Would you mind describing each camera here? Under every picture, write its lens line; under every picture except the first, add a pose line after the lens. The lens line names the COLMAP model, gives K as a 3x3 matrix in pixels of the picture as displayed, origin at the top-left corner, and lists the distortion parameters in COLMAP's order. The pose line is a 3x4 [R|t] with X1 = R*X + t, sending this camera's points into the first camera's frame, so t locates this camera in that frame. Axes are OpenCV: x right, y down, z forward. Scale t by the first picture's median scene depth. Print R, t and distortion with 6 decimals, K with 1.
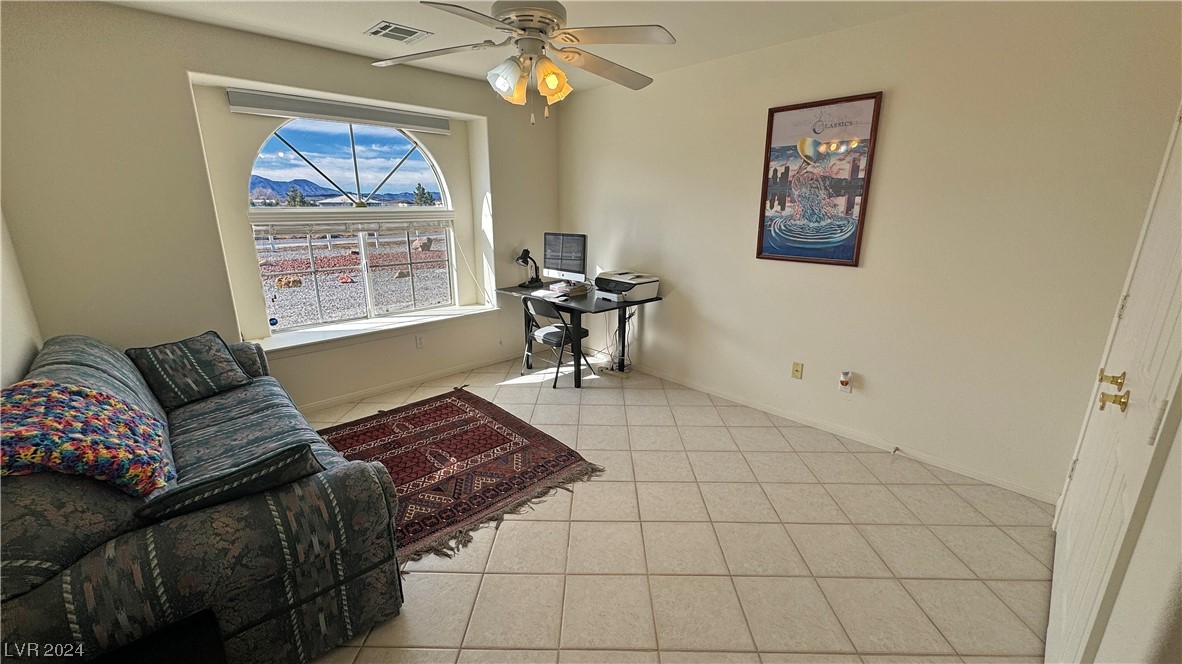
lens RADIAL K [[468.6, 0, 591.0], [0, 468.6, 332.0], [0, 0, 1]] dist [-0.001597, 0.000148]
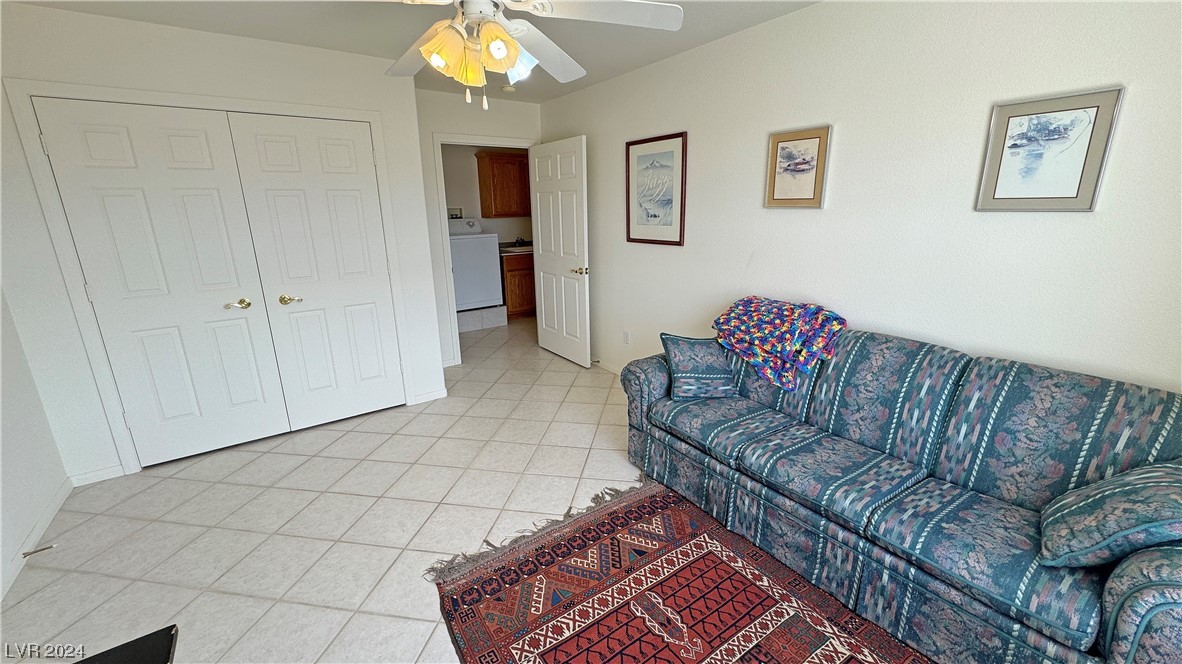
lens RADIAL K [[468.6, 0, 591.0], [0, 468.6, 332.0], [0, 0, 1]] dist [-0.001597, 0.000148]
pose [[-0.987972, -0.024699, 0.152647, -0.374757], [0.055761, 0.863838, 0.500674, -0.435399], [-0.144229, 0.503163, -0.852071, 1.589778]]
